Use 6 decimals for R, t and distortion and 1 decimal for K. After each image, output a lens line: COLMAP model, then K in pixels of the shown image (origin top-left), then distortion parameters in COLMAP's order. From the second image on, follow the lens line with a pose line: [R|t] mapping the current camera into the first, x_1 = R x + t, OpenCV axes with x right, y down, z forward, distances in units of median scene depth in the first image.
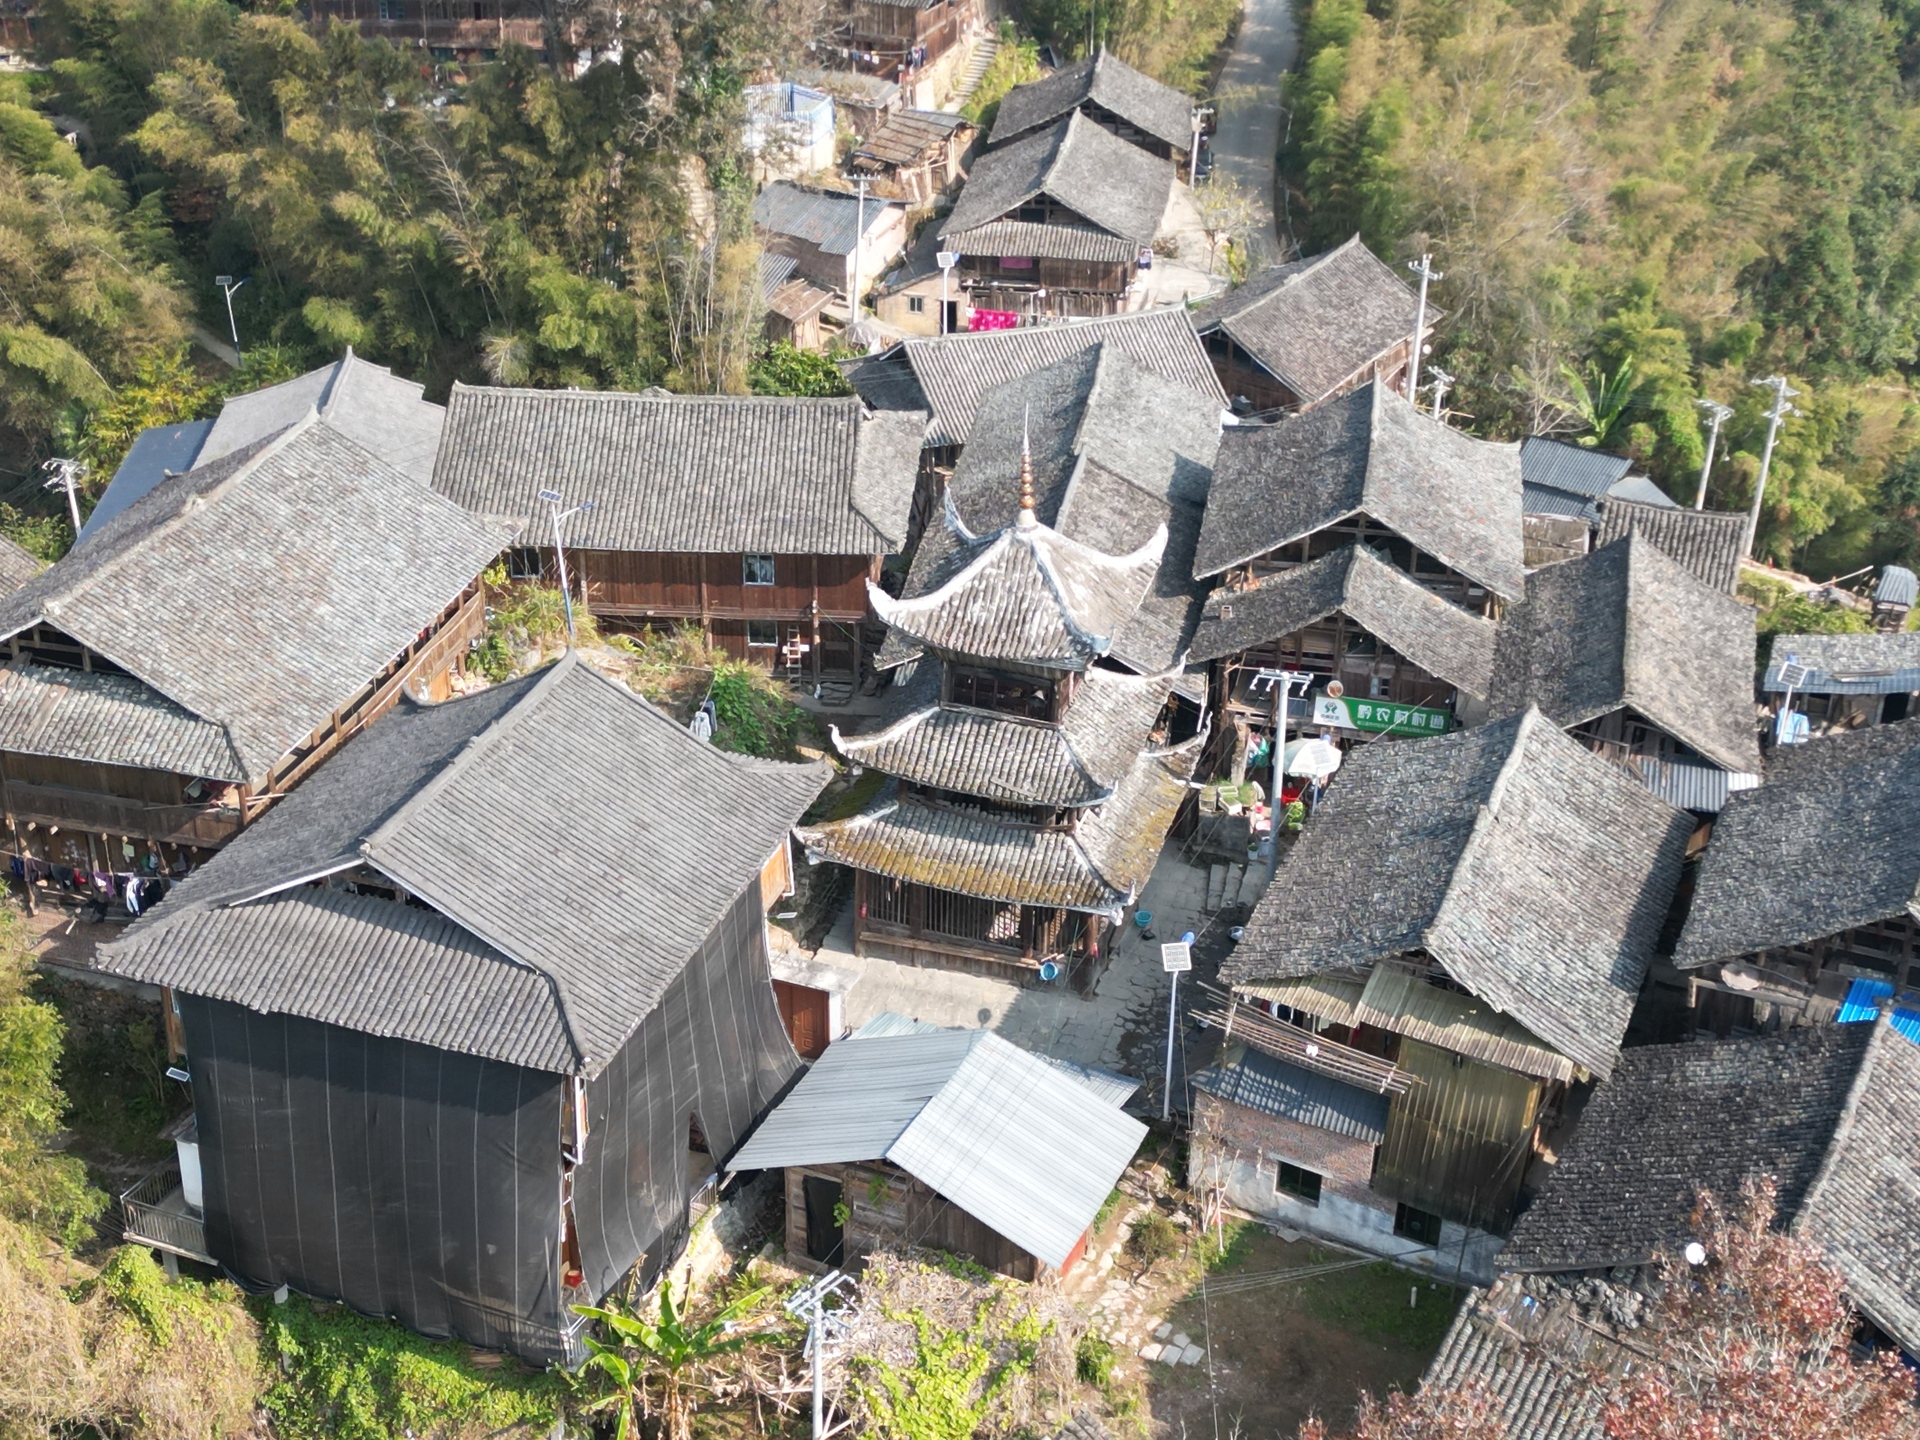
lens RADIAL K [[2541.0, 0, 963.0], [0, 2541.0, 718.2], [0, 0, 1]] dist [0.097664, -0.148508]
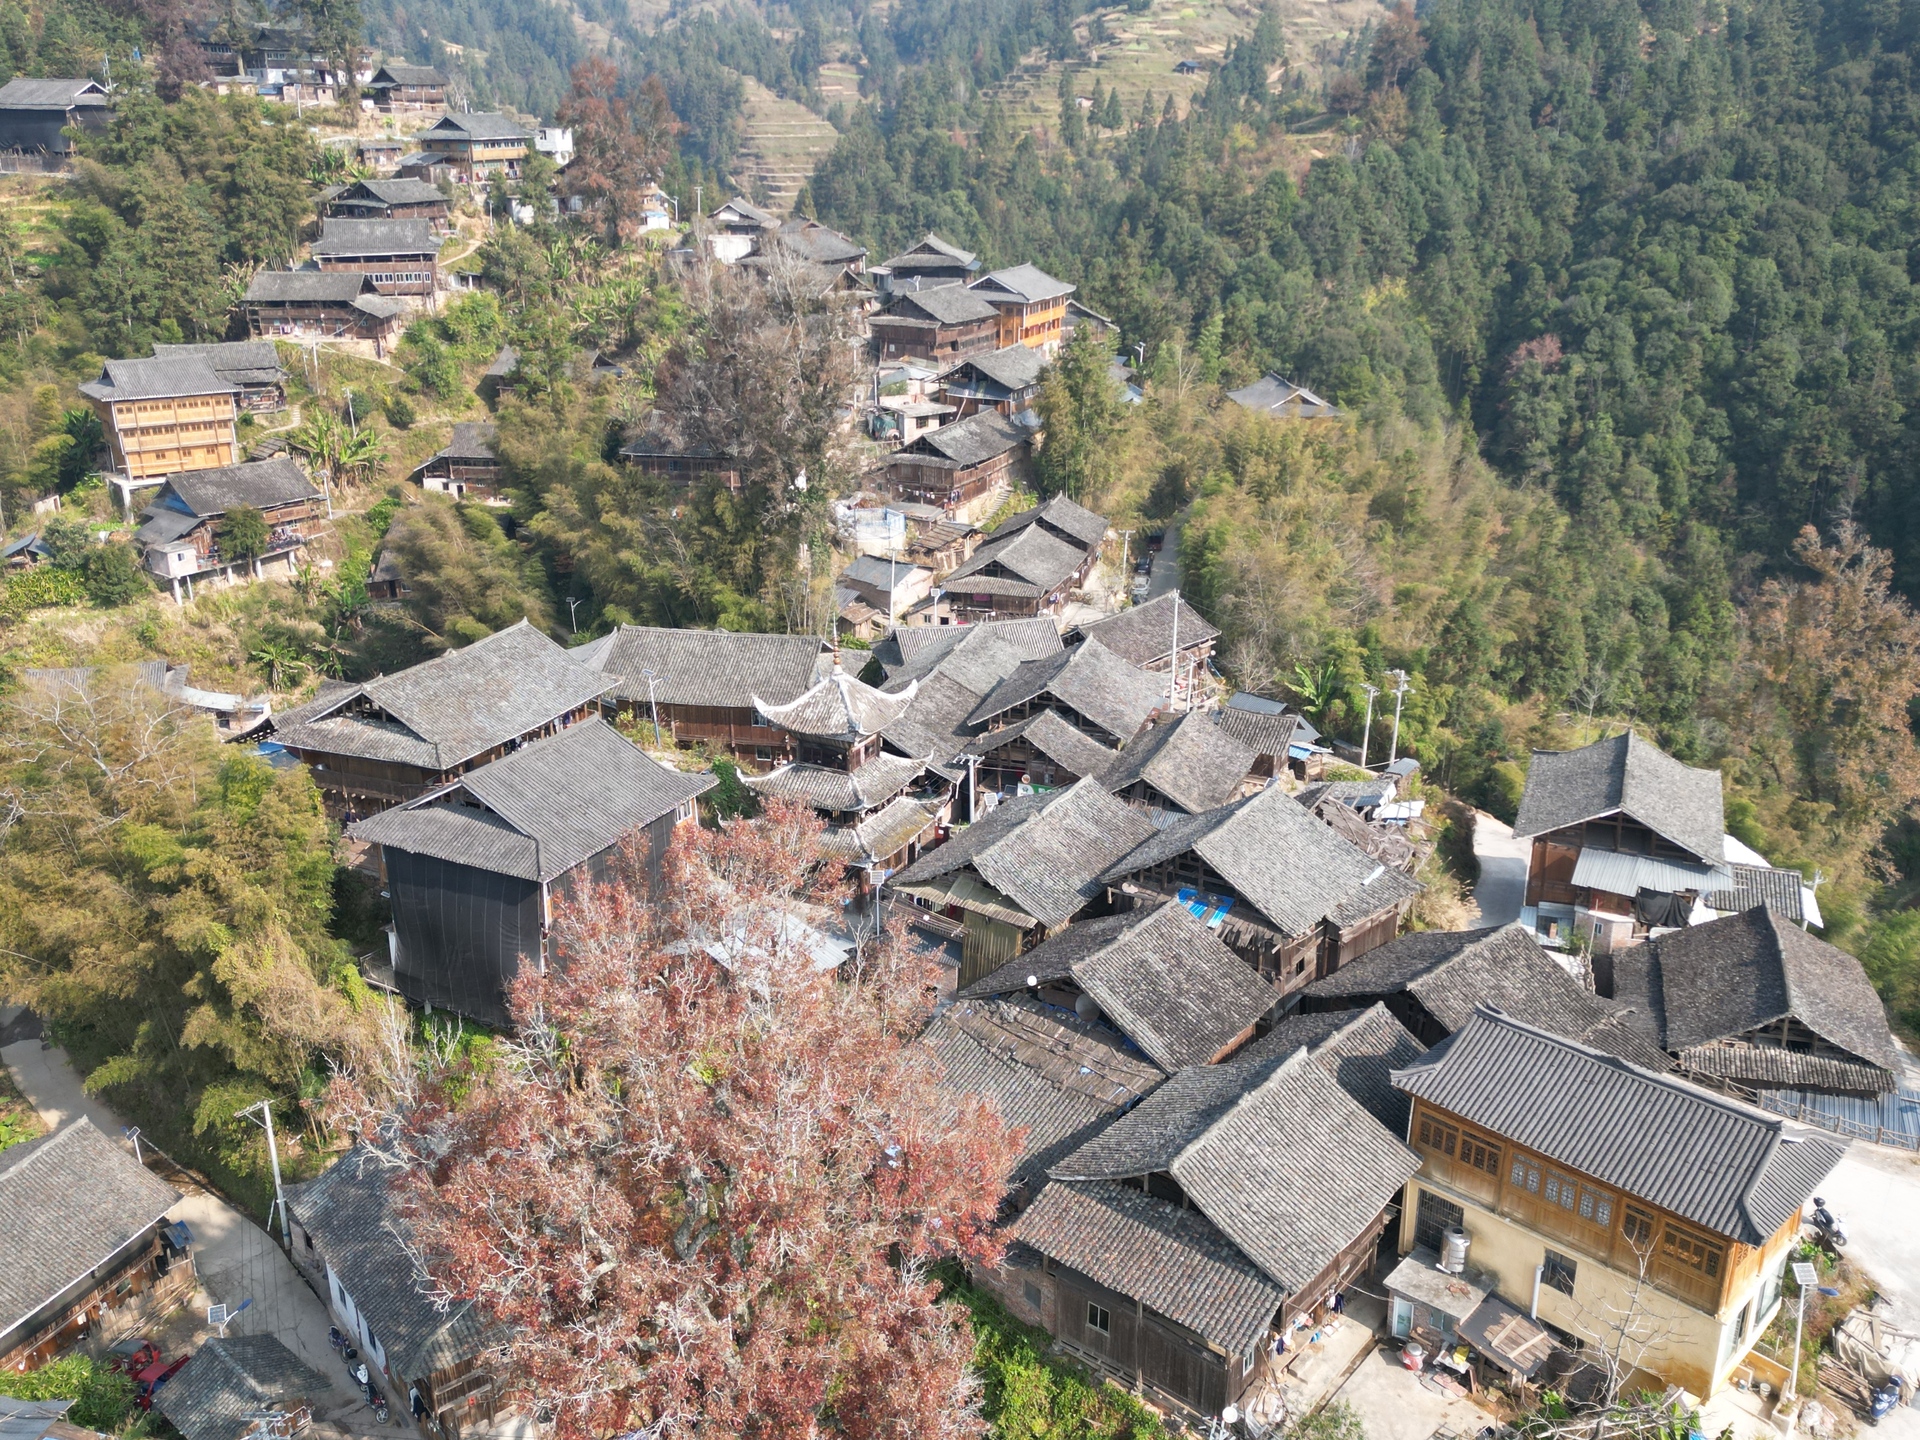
lens RADIAL K [[1684.7, 0, 963.3], [0, 1684.7, 719.8], [0, 0, 1]] dist [0.083220, -0.074827]
pose [[0.989239, 0.033491, -0.142427, 0.245914], [-0.055185, 0.986959, -0.151214, 0.122949], [0.135505, 0.157446, 0.978187, -0.230550]]
